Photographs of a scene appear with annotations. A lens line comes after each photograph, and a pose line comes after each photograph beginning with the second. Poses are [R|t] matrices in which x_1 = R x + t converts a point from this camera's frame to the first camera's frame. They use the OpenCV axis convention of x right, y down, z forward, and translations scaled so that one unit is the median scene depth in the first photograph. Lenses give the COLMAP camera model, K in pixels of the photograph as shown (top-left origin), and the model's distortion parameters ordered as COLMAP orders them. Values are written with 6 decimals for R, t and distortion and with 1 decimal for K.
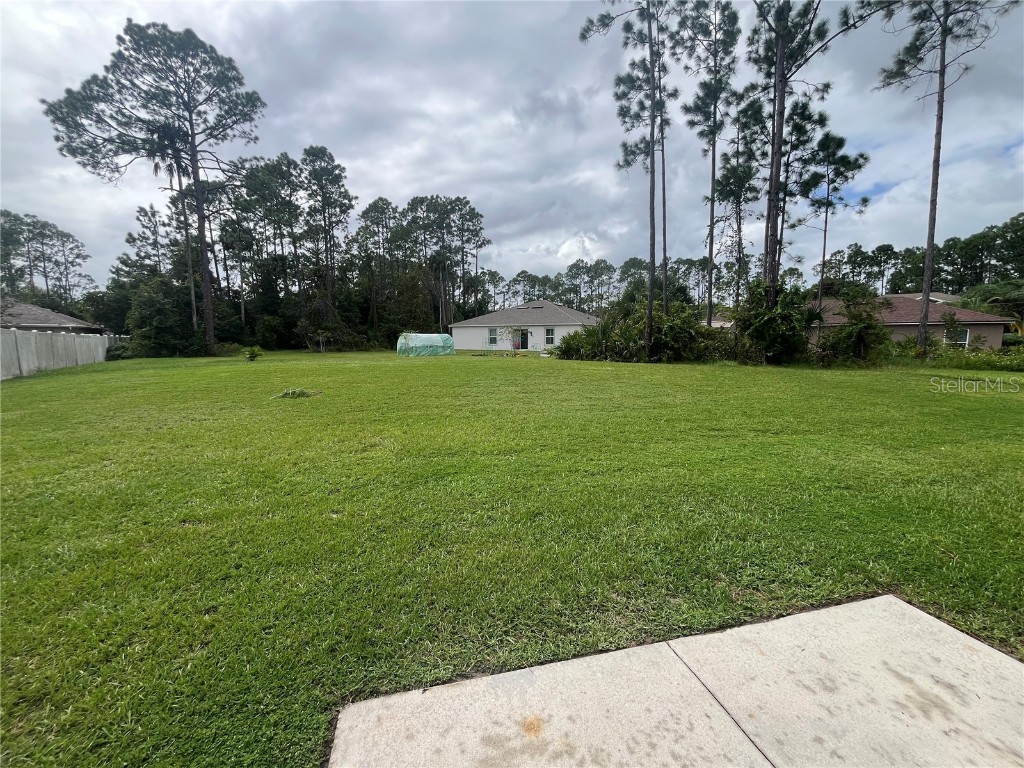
lens RADIAL K [[415.9, 0, 511.3], [0, 415.9, 382.1], [0, 0, 1]] dist [-0.000665, -0.000490]
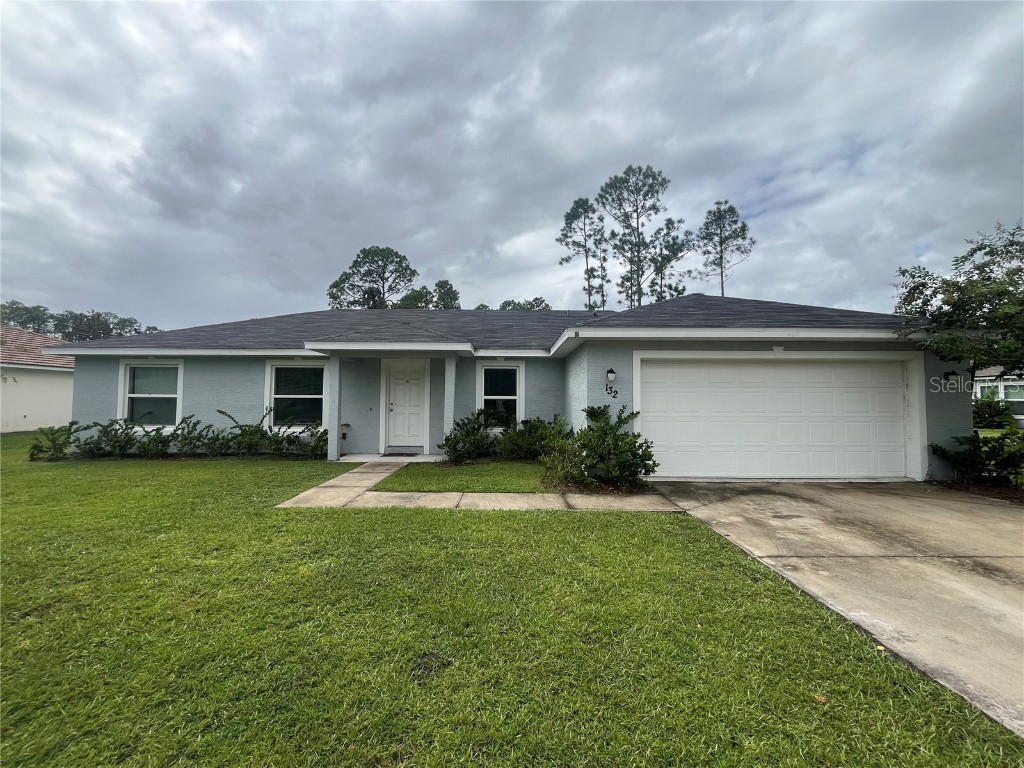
lens RADIAL K [[415.9, 0, 511.3], [0, 415.9, 382.1], [0, 0, 1]] dist [-0.000665, -0.000490]
pose [[0.969509, -0.007491, -0.244941, 0.178435], [-0.028844, 0.989097, -0.144416, 0.044969], [0.243352, 0.147078, 0.958722, -0.419305]]
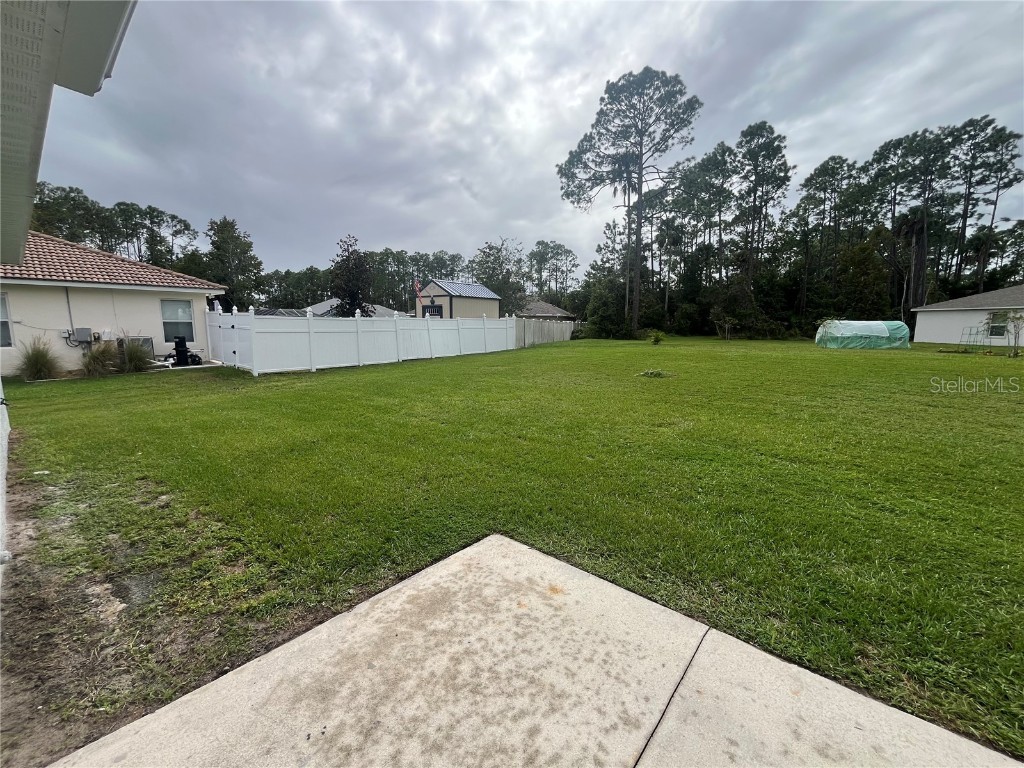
lens RADIAL K [[415.9, 0, 511.3], [0, 415.9, 382.1], [0, 0, 1]] dist [-0.000665, -0.000490]
pose [[0.584696, 0.118176, -0.802599, 0.041088], [-0.091948, 0.992612, 0.079169, -0.001101], [0.806025, 0.027508, 0.591242, -0.001701]]
